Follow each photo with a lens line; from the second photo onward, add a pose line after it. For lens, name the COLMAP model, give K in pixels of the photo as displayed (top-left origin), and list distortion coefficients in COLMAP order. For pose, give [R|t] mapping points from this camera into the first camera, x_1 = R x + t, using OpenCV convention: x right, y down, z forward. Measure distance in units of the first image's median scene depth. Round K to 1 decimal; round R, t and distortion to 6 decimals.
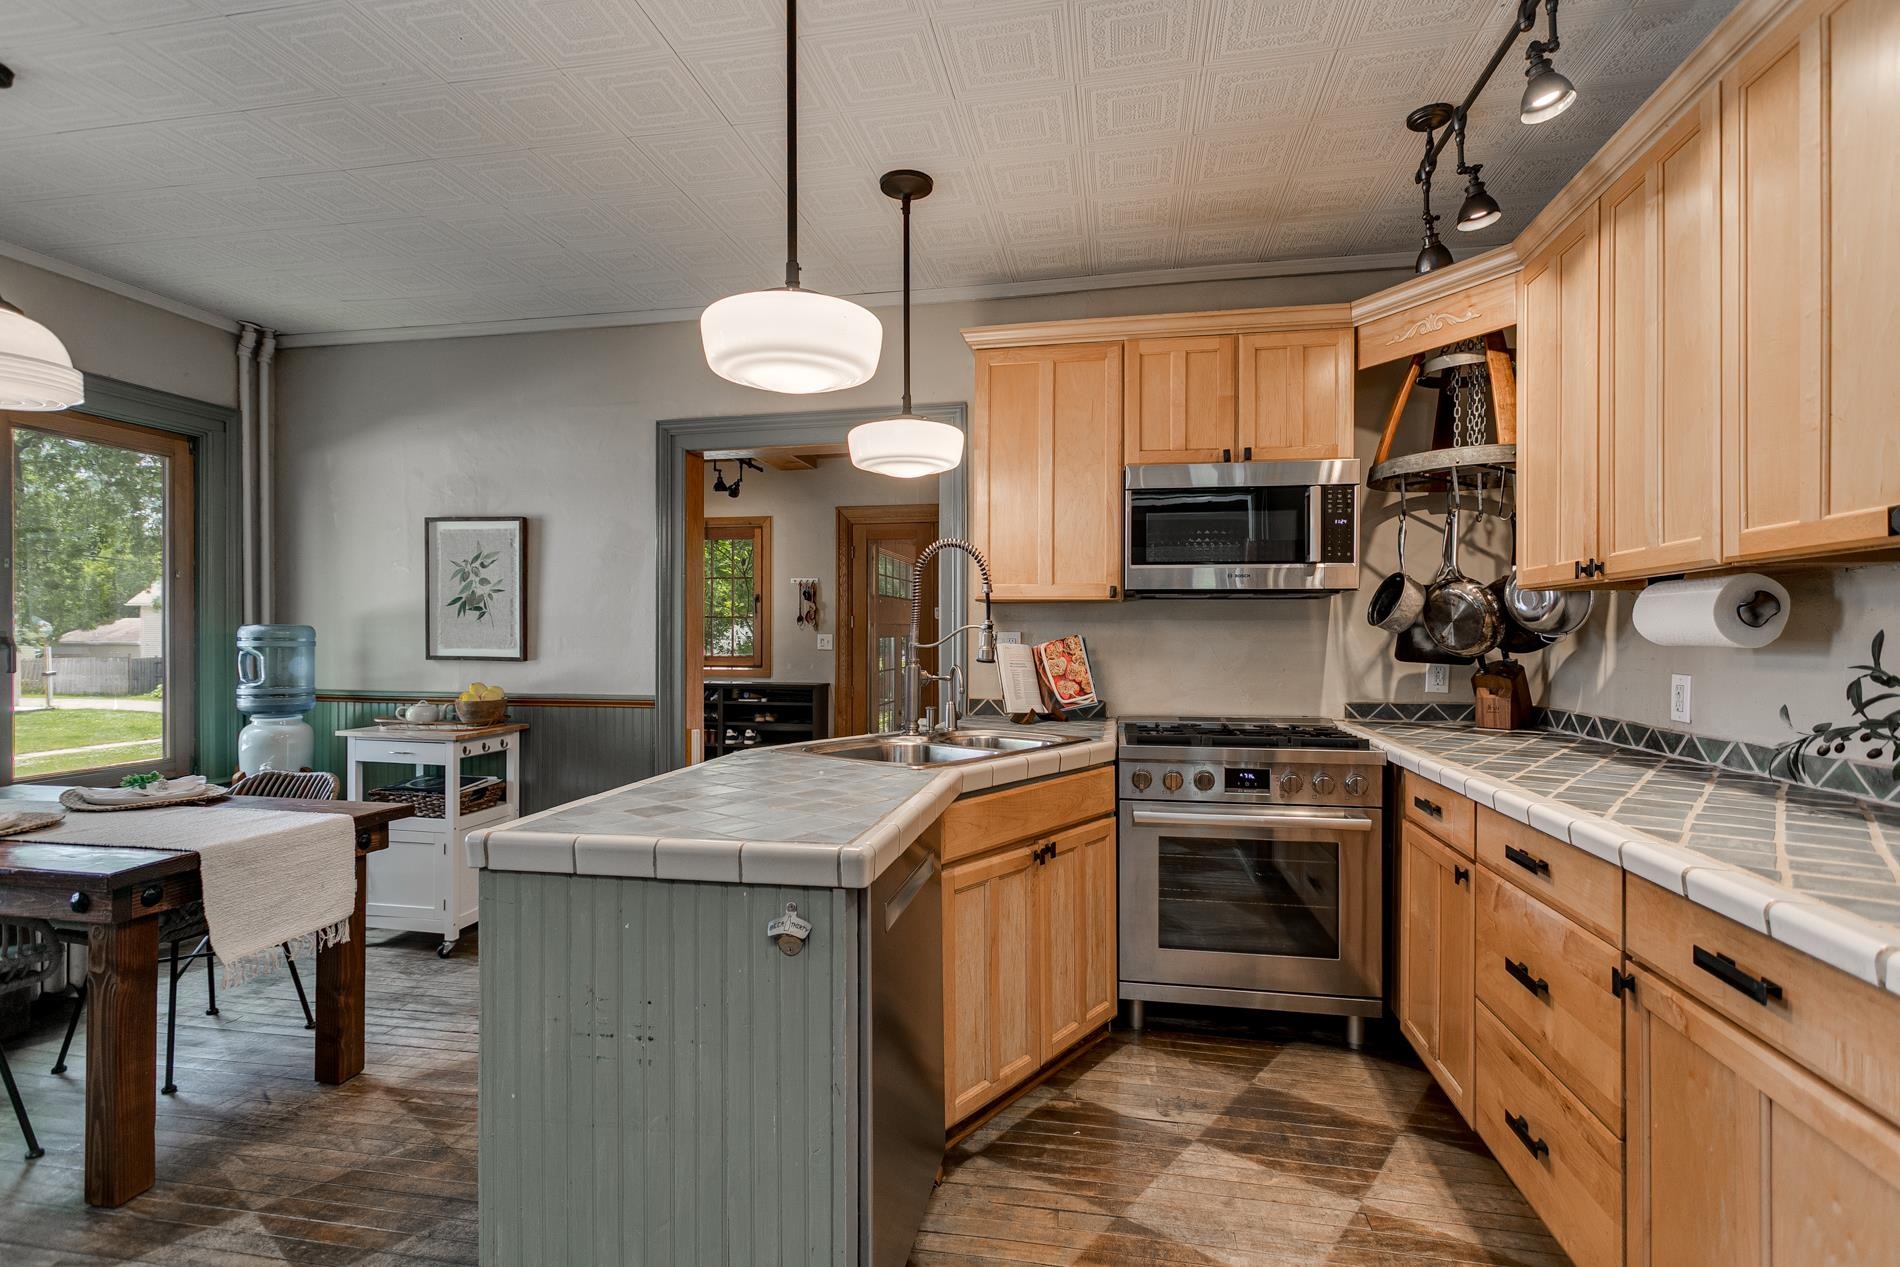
lens RADIAL K [[928.7, 0, 940.1], [0, 928.7, 631.9], [0, 0, 1]] dist [0.022377, 0.000874]
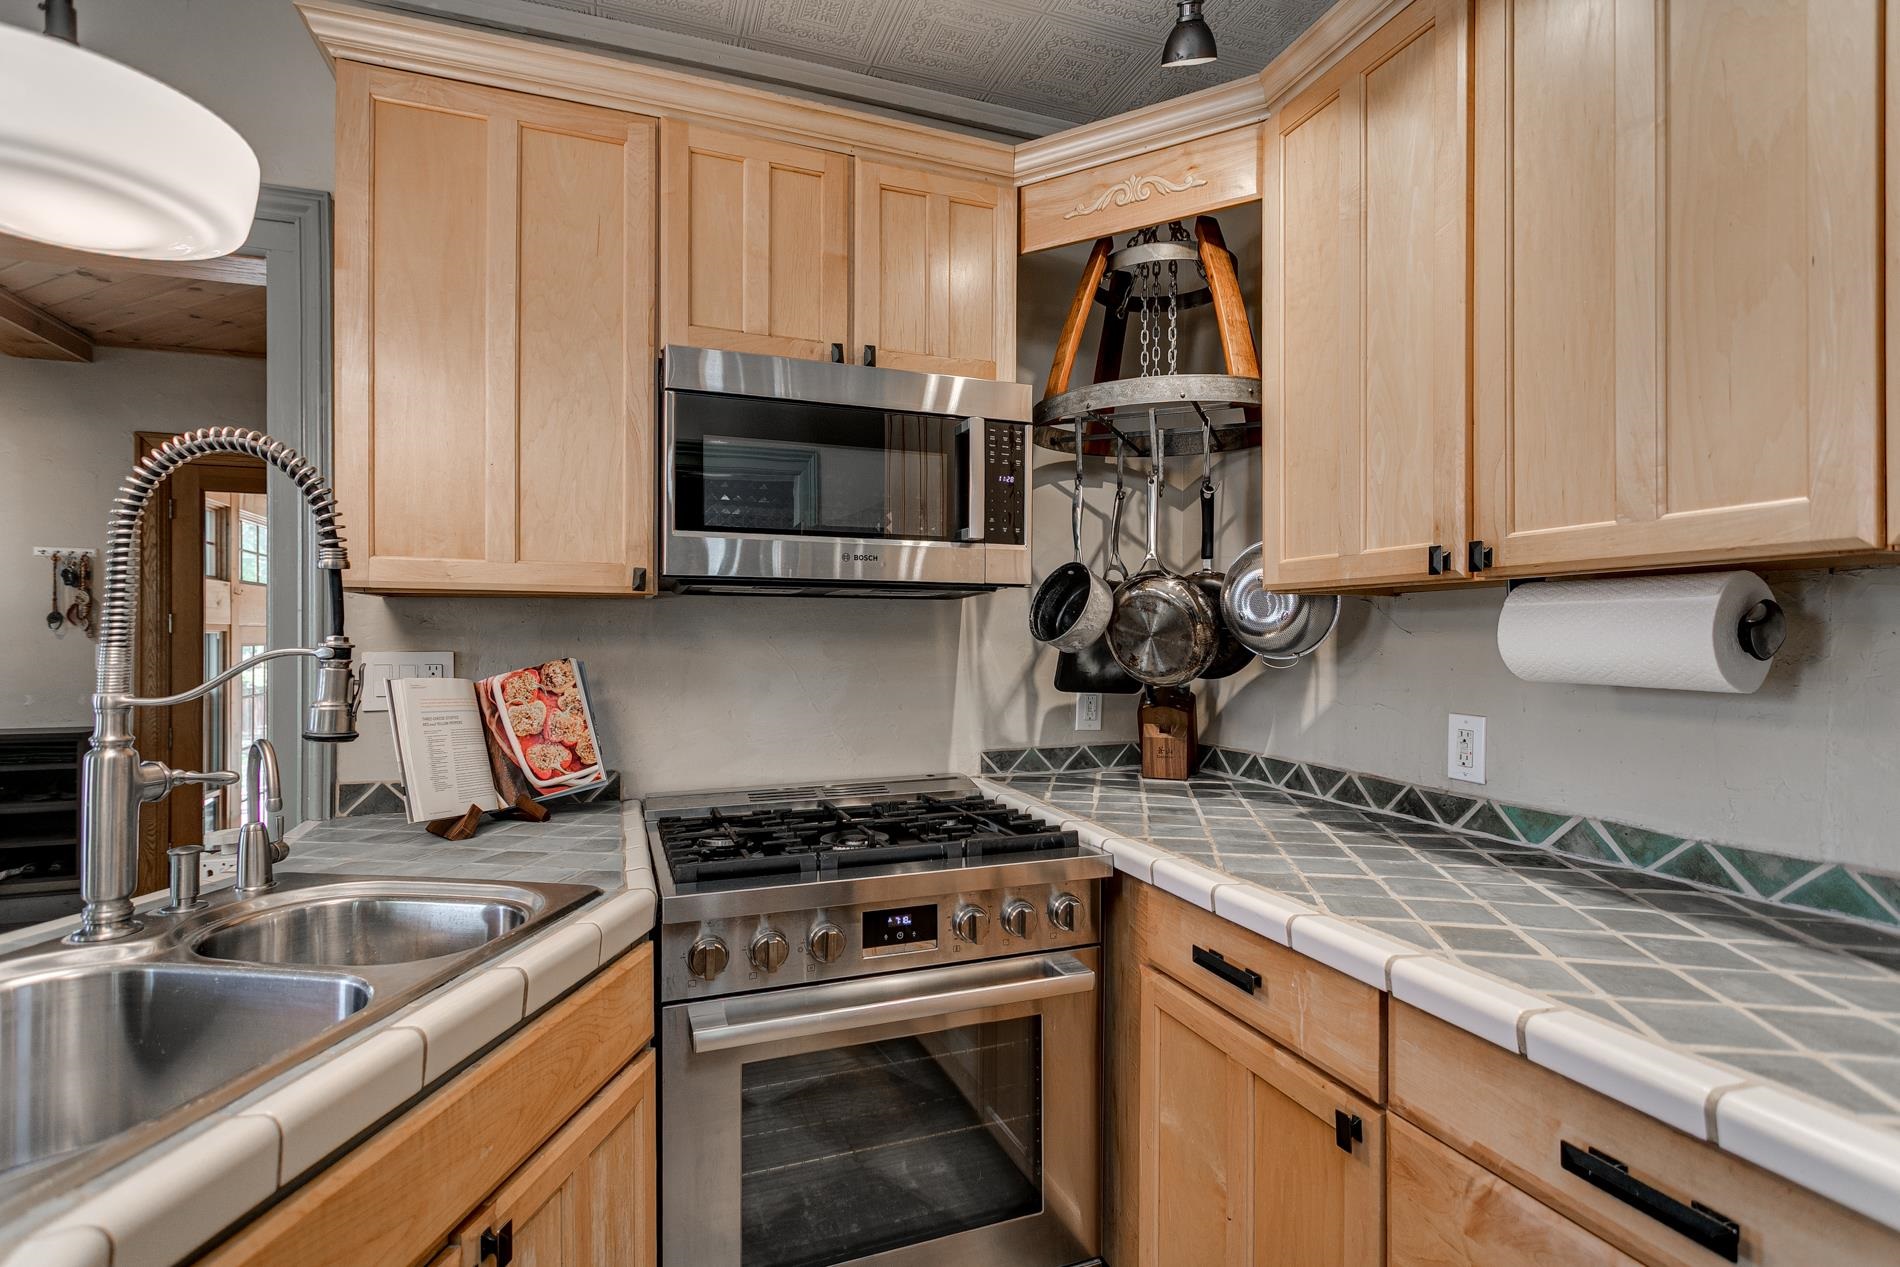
lens RADIAL K [[919.4, 0, 934.8], [0, 919.4, 629.5], [0, 0, 1]] dist [0.001552, 0.000343]
pose [[0.861619, 0.001392, 0.507553, 0.064953], [-0.001303, 0.999999, -0.000532, -0.014321], [-0.507553, -0.000203, 0.861620, 0.465249]]
